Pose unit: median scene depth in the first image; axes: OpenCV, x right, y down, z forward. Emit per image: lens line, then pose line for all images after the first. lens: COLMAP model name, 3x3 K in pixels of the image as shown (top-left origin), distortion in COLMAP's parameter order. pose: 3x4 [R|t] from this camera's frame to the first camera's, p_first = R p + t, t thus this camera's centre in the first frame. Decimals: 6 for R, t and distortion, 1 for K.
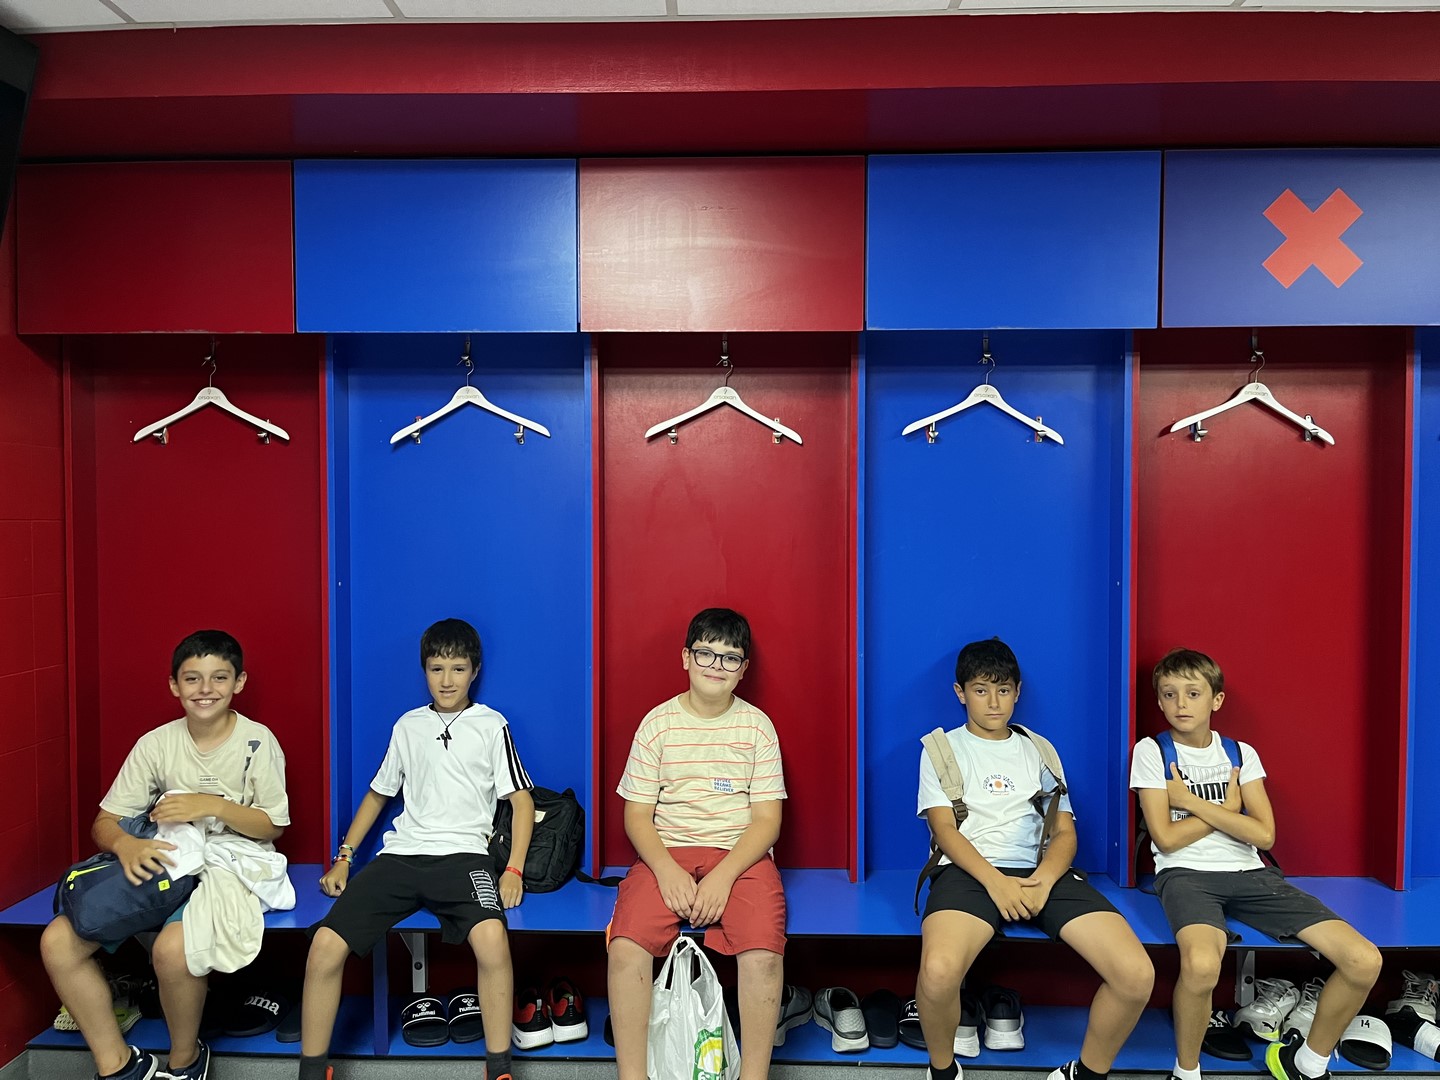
lens RADIAL K [[1618.9, 0, 719.9], [0, 1618.9, 625.2], [0, 0, 1]] dist [0.025495, 0.011305]
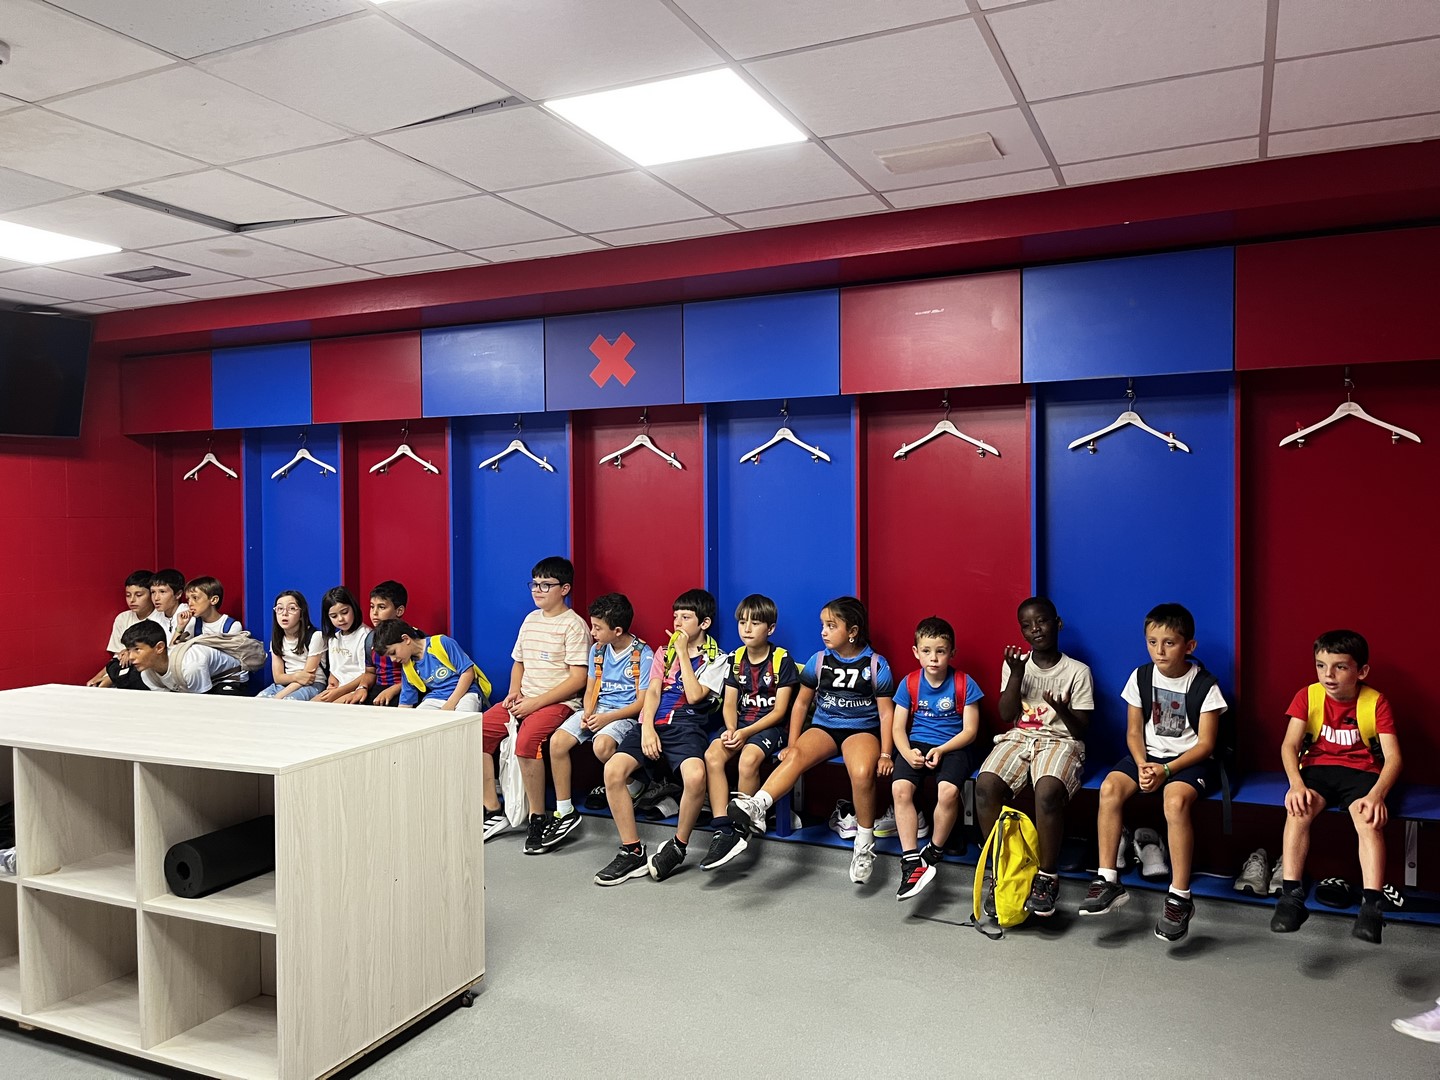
lens RADIAL K [[1081.0, 0, 720.4], [0, 1081.0, 557.5], [0, 0, 1]] dist [0.045544, -0.002953]
pose [[0.918264, 0.008598, -0.395875, 0.557835], [-0.016744, 0.999713, -0.017125, 0.005681], [0.395614, 0.022354, 0.918145, -0.053478]]
